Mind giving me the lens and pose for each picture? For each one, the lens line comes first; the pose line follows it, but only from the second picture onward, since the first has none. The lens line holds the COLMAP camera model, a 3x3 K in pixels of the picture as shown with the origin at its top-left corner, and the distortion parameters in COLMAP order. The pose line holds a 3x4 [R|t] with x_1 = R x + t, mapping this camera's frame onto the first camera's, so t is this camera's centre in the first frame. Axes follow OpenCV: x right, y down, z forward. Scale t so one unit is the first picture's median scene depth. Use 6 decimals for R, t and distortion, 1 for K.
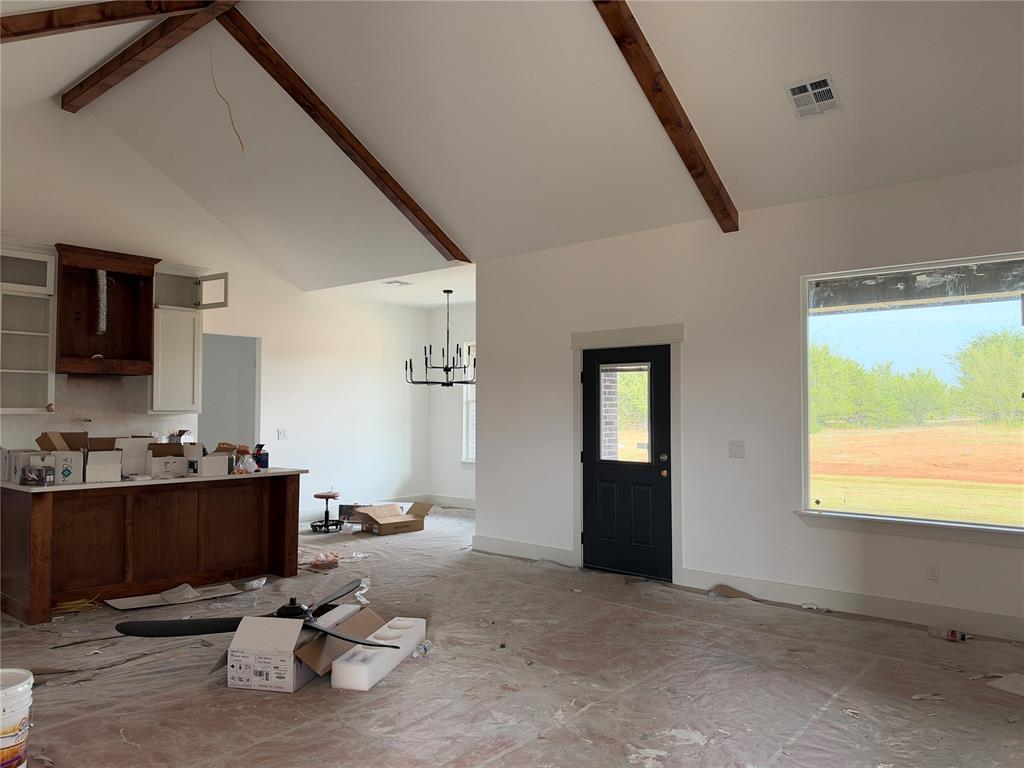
lens RADIAL K [[750.9, 0, 509.1], [0, 750.9, 398.4], [0, 0, 1]] dist [0.022276, -0.003899]
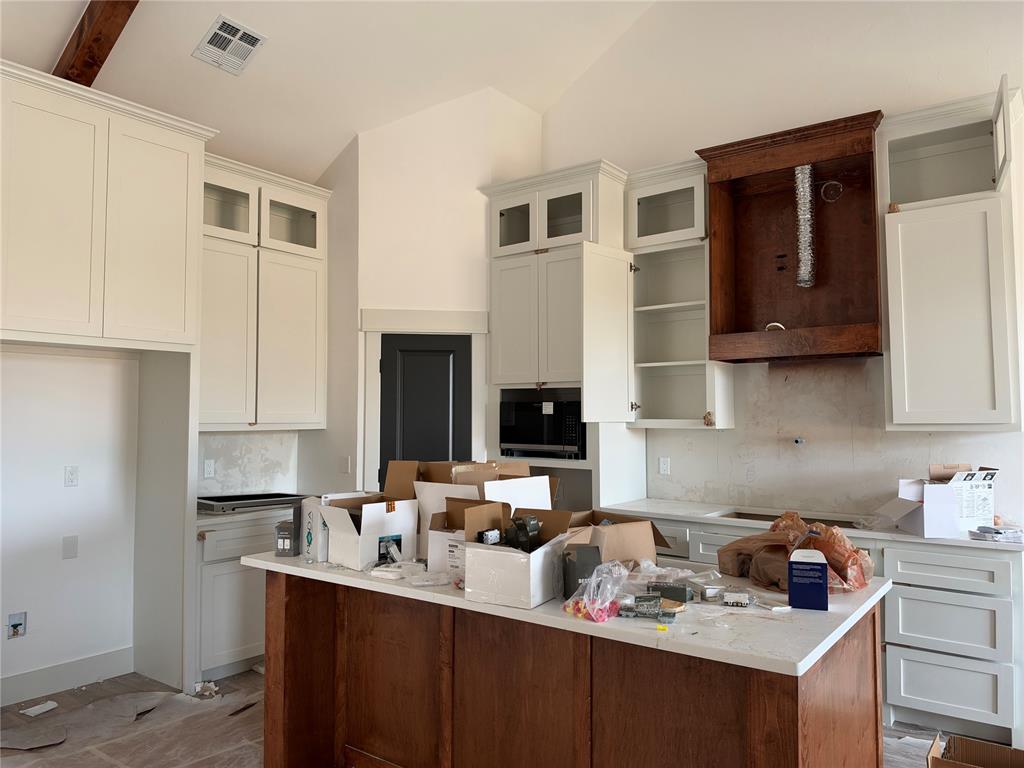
lens RADIAL K [[738.6, 0, 542.0], [0, 738.6, 383.2], [0, 0, 1]] dist [0.102405, -0.138990]
pose [[0.081676, -0.045158, -0.995635, -0.012780], [0.018166, 0.998875, -0.043815, 0.009707], [0.996493, -0.014508, 0.082404, 1.019899]]
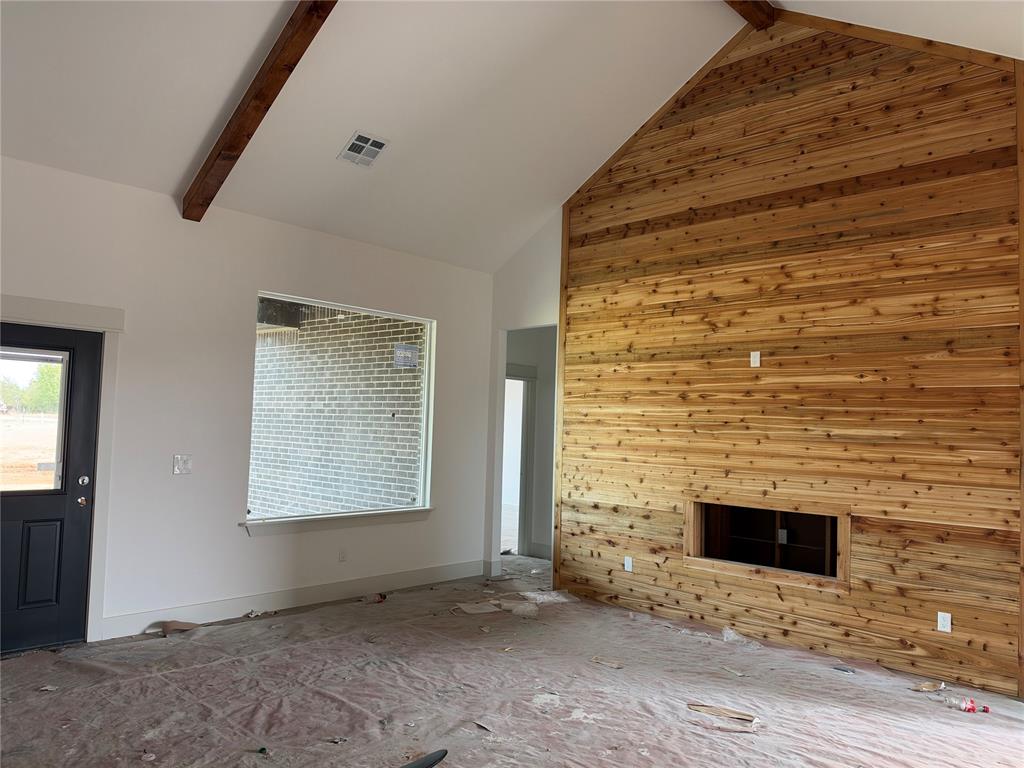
lens RADIAL K [[750.9, 0, 509.1], [0, 750.9, 398.4], [0, 0, 1]] dist [0.022276, -0.003899]
pose [[0.065445, 0.038703, 0.997105, -0.592861], [-0.047627, 0.998230, -0.035620, 0.003625], [-0.996719, -0.045158, 0.067173, 0.587460]]
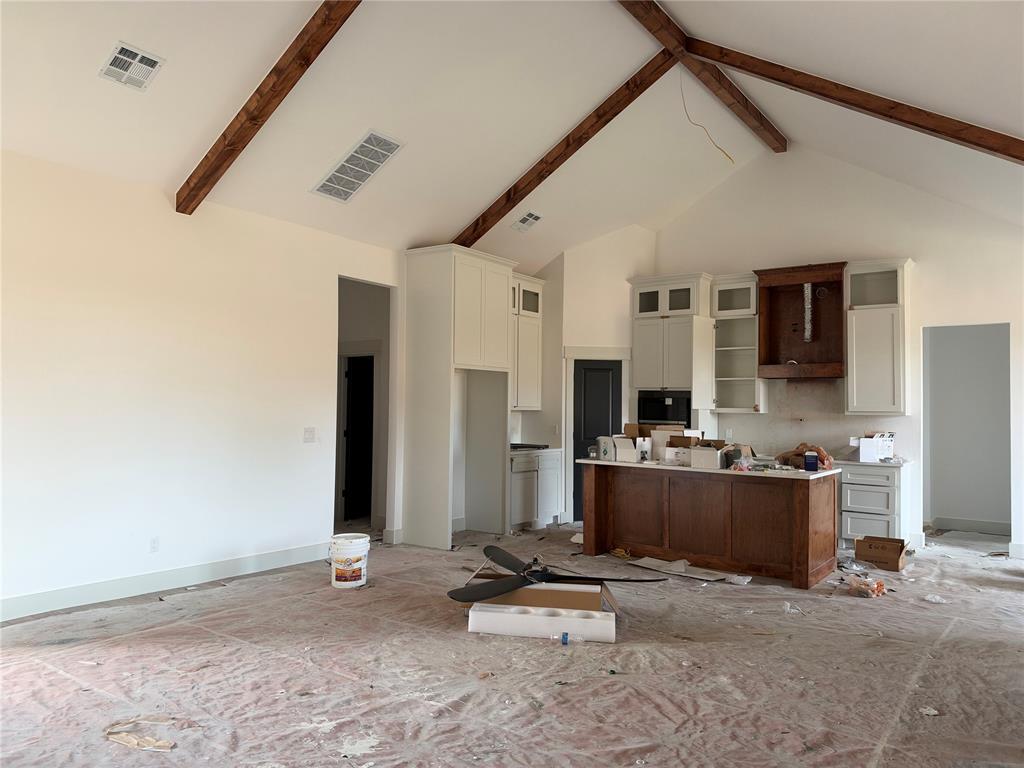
lens RADIAL K [[750.9, 0, 509.1], [0, 750.9, 398.4], [0, 0, 1]] dist [0.022276, -0.003899]
pose [[0.068842, -0.013306, -0.997539, 0.702735], [0.002546, 0.999910, -0.013162, 0.015148], [0.997624, -0.001634, 0.068869, 0.659124]]
